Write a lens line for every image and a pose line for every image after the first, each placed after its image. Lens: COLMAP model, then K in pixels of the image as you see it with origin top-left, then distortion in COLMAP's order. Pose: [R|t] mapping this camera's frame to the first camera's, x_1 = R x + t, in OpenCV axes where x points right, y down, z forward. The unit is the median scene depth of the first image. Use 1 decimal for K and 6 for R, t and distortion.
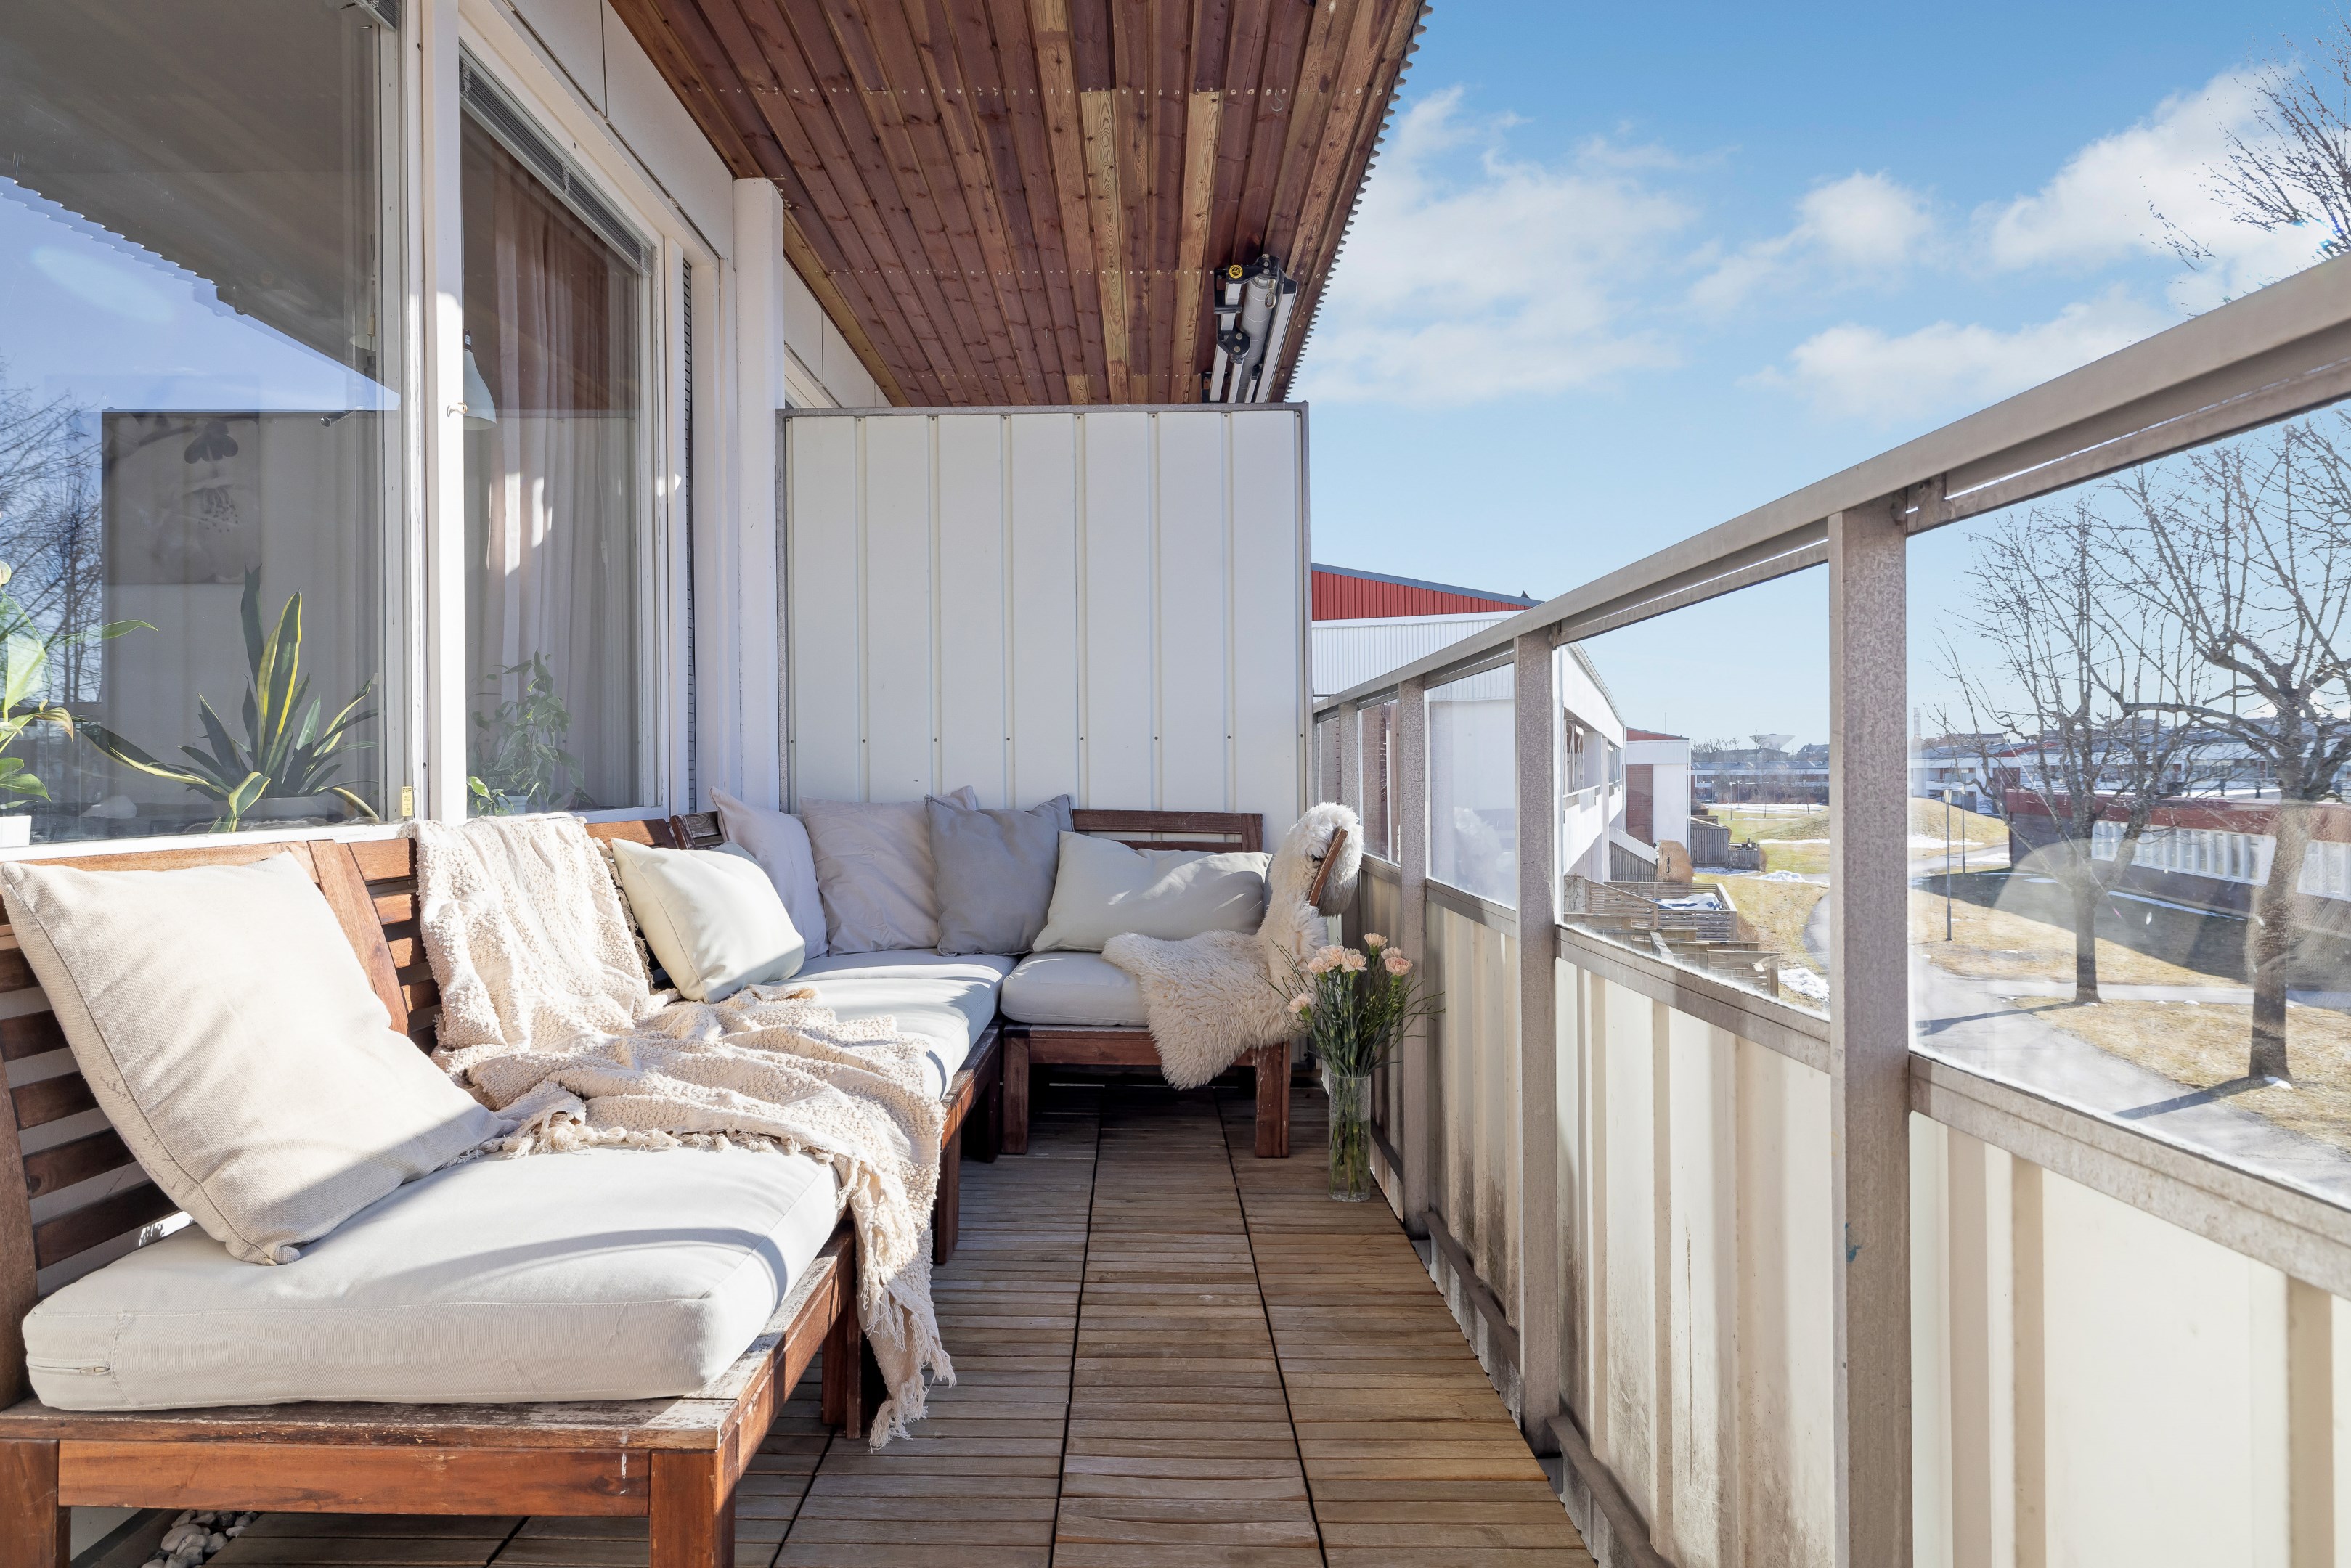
lens RADIAL K [[1334.6, 0, 1197.0], [0, 1334.6, 770.6], [0, 0, 1]] dist [0.002121, -0.003381]
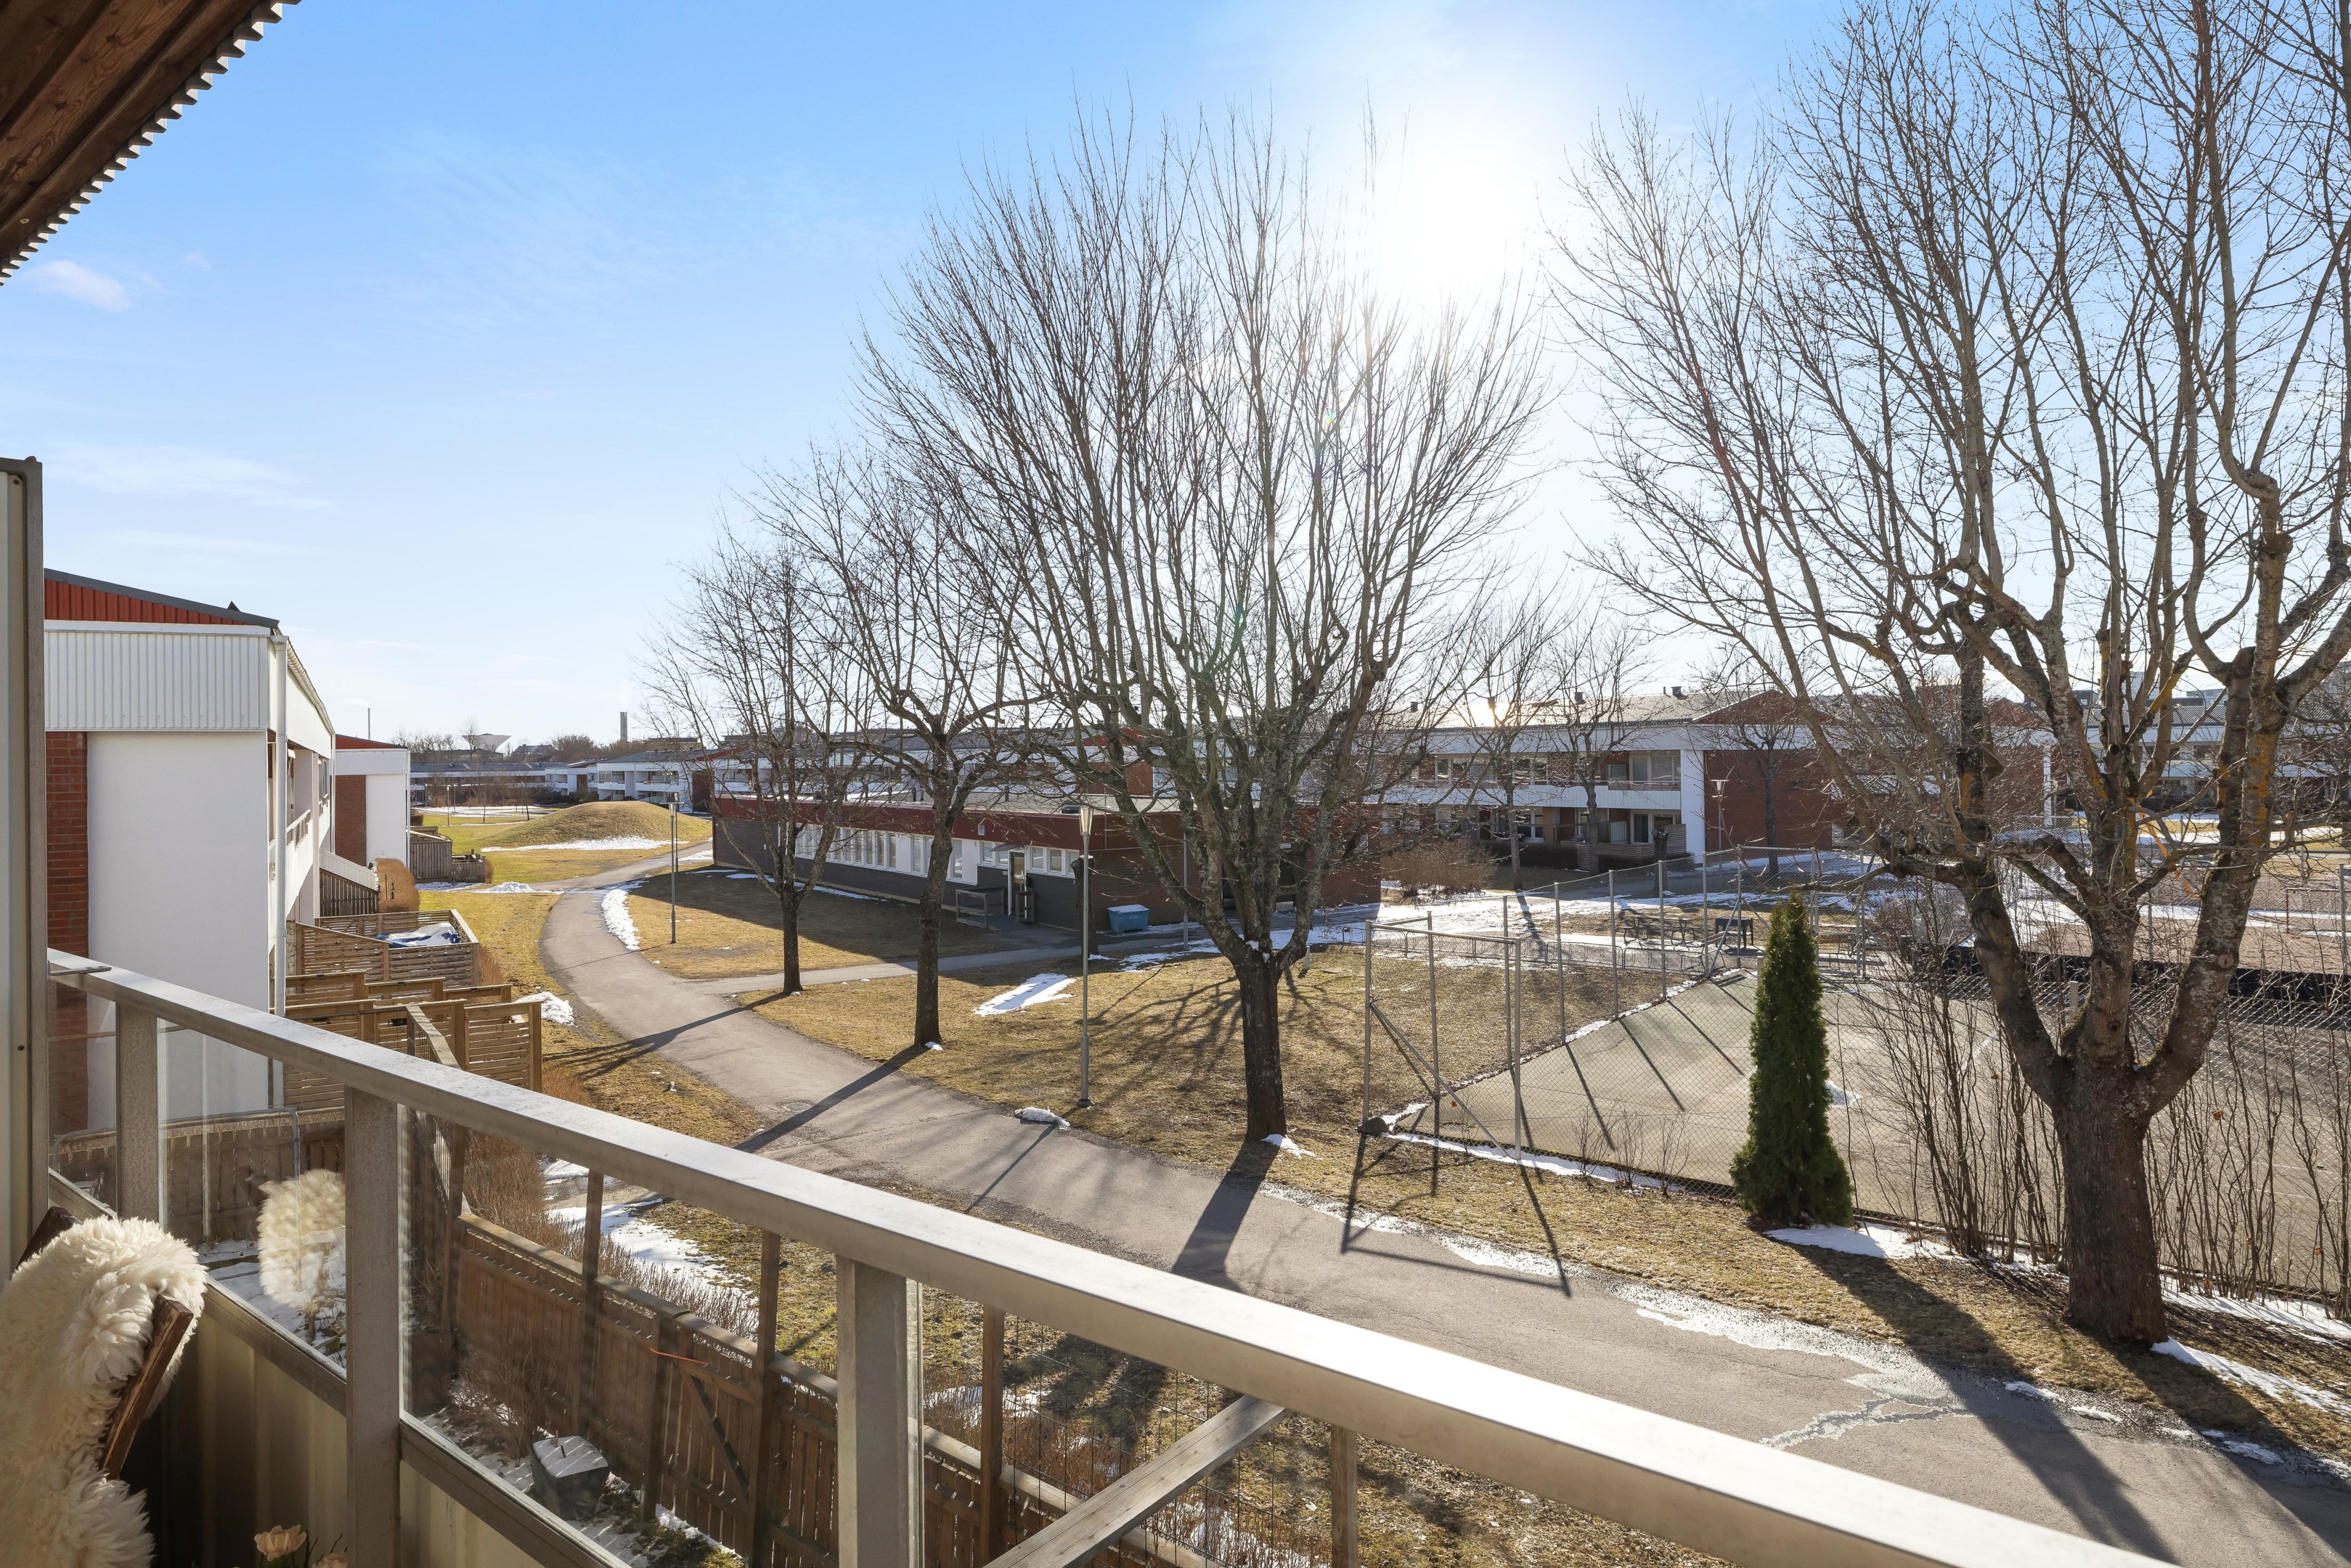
lens RADIAL K [[1307.8, 0, 1139.0], [0, 1307.8, 752.5], [0, 0, 1]] dist [-0.001424, 0.001242]
pose [[0.647918, 0.005861, 0.761687, -0.035724], [0.007222, 0.999878, -0.013836, -0.144491], [-0.761676, 0.014465, 0.647797, 0.290477]]
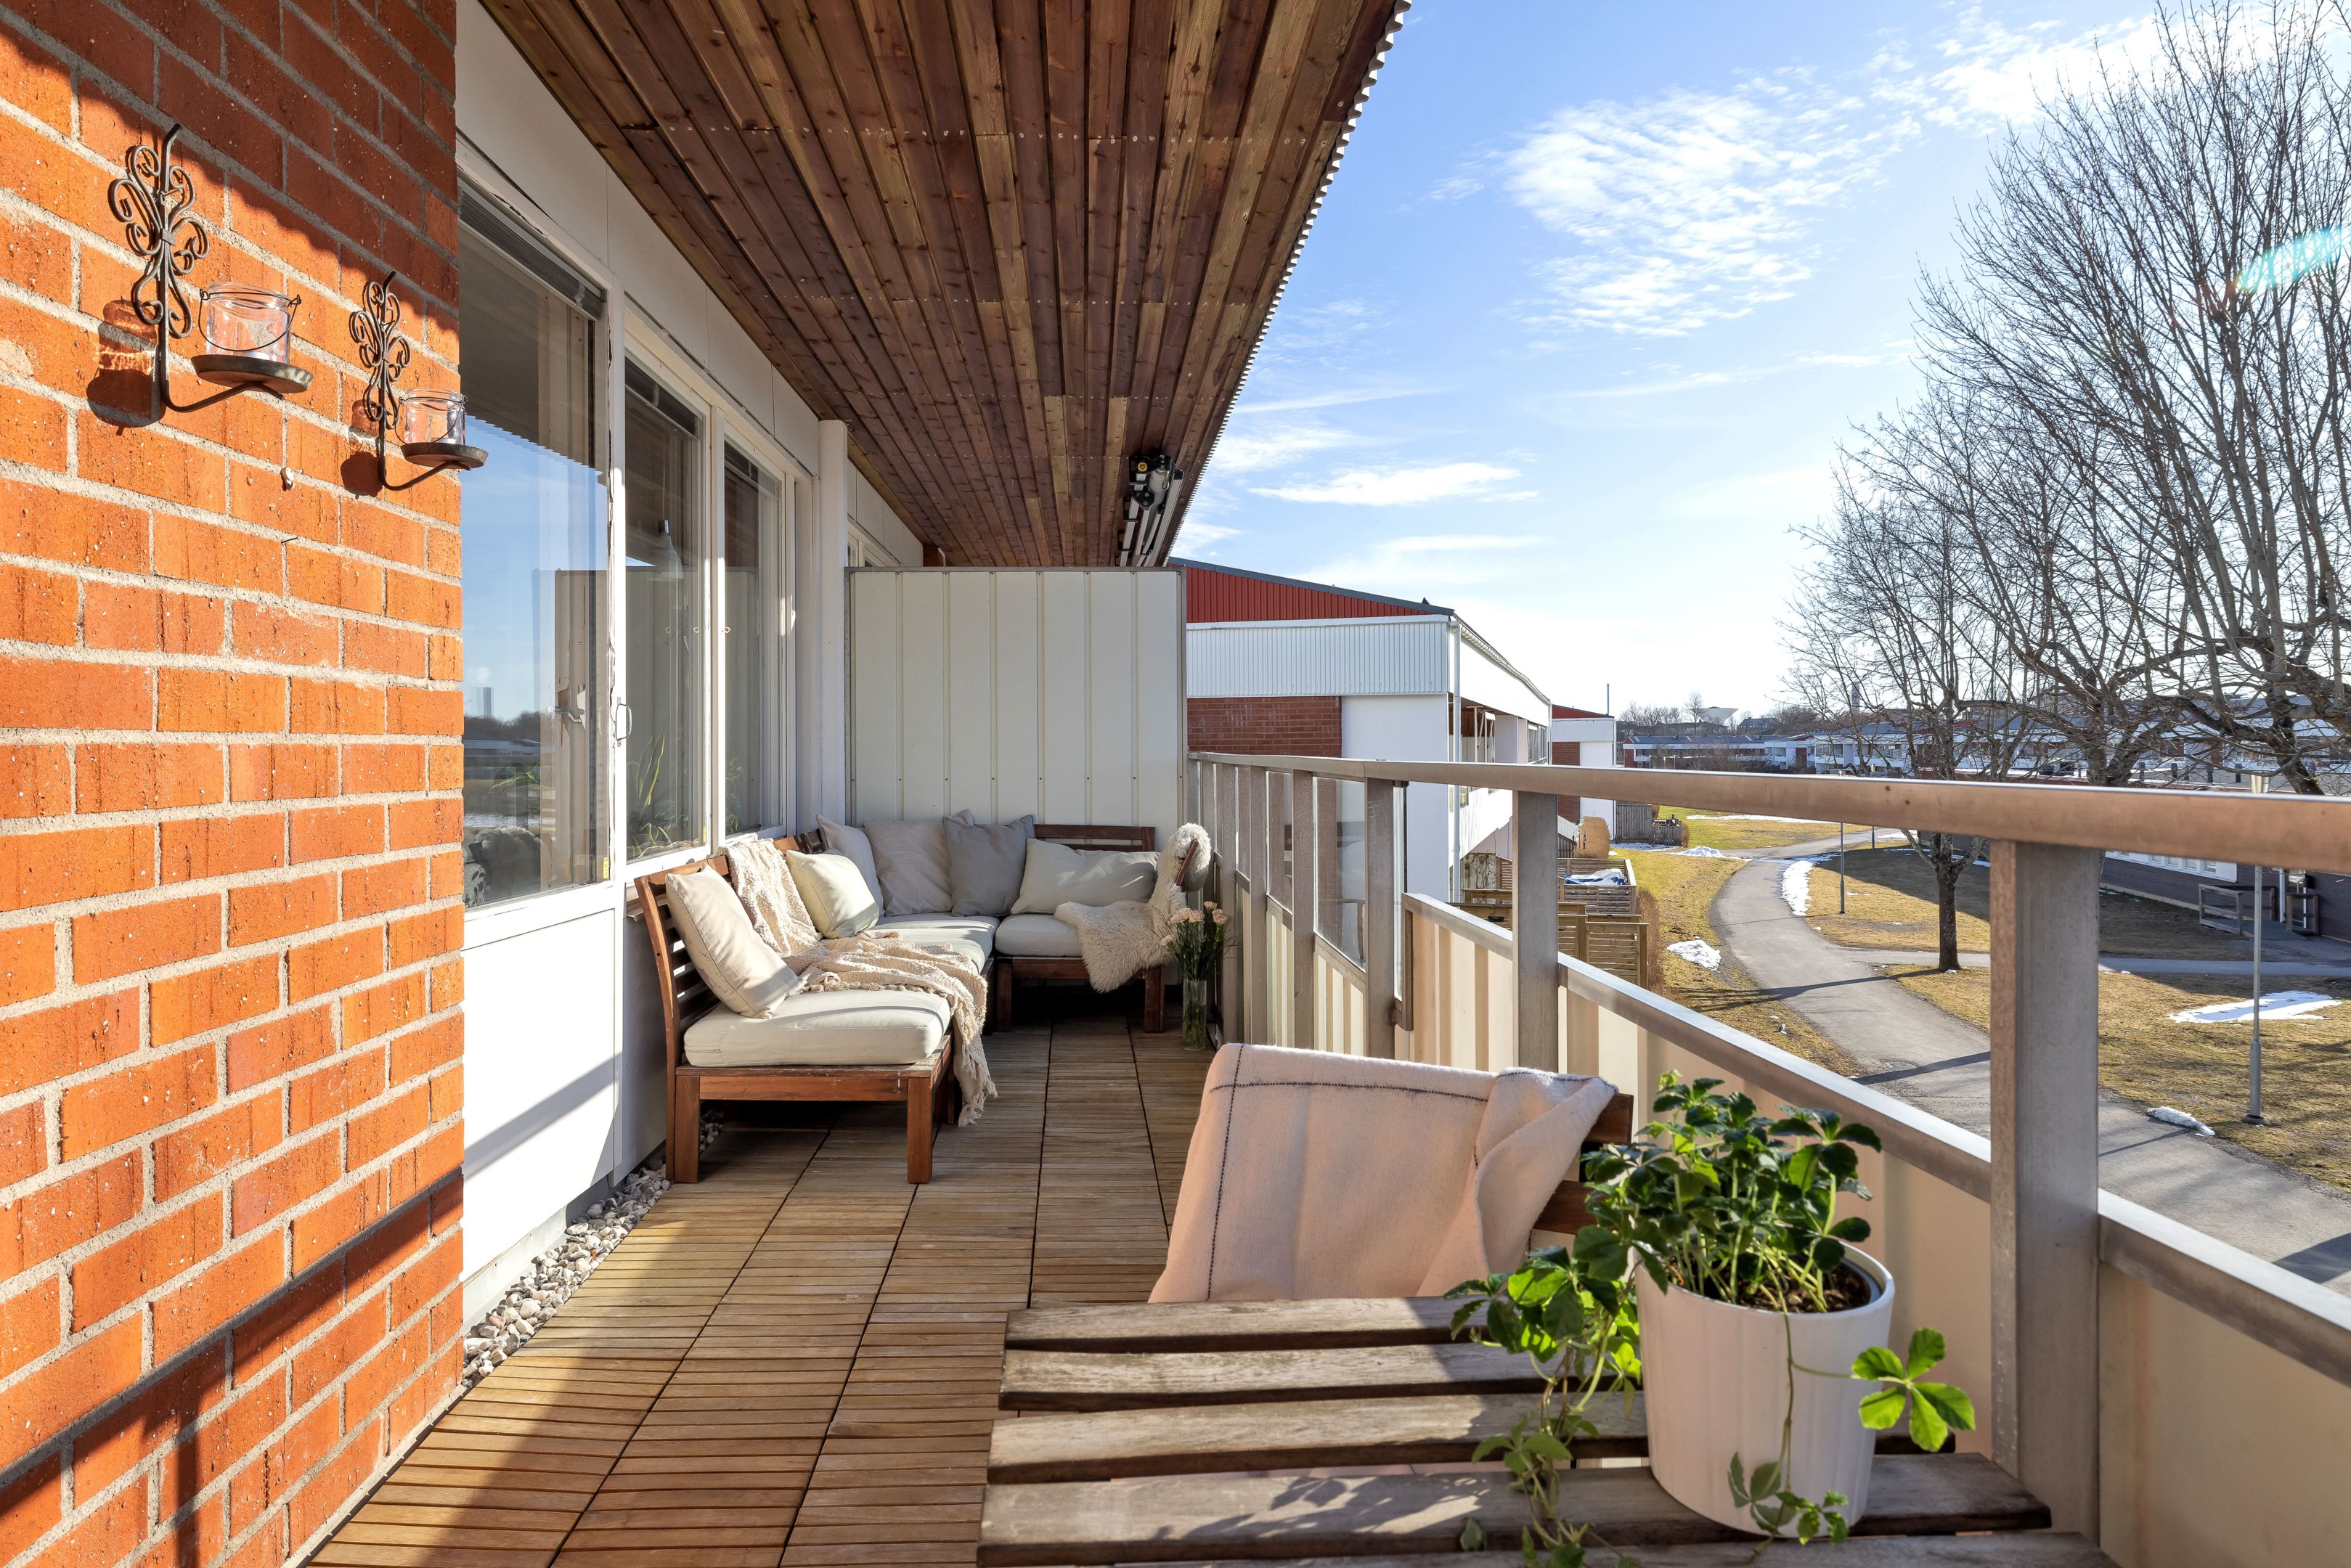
lens RADIAL K [[1334.6, 0, 1183.2], [0, 1334.6, 753.7], [0, 0, 1]] dist [0.002121, -0.003381]
pose [[0.999345, 0.004927, 0.035858, 0.025423], [-0.005207, 0.999957, 0.007720, -0.068162], [-0.035818, -0.007902, 0.999327, -0.590023]]
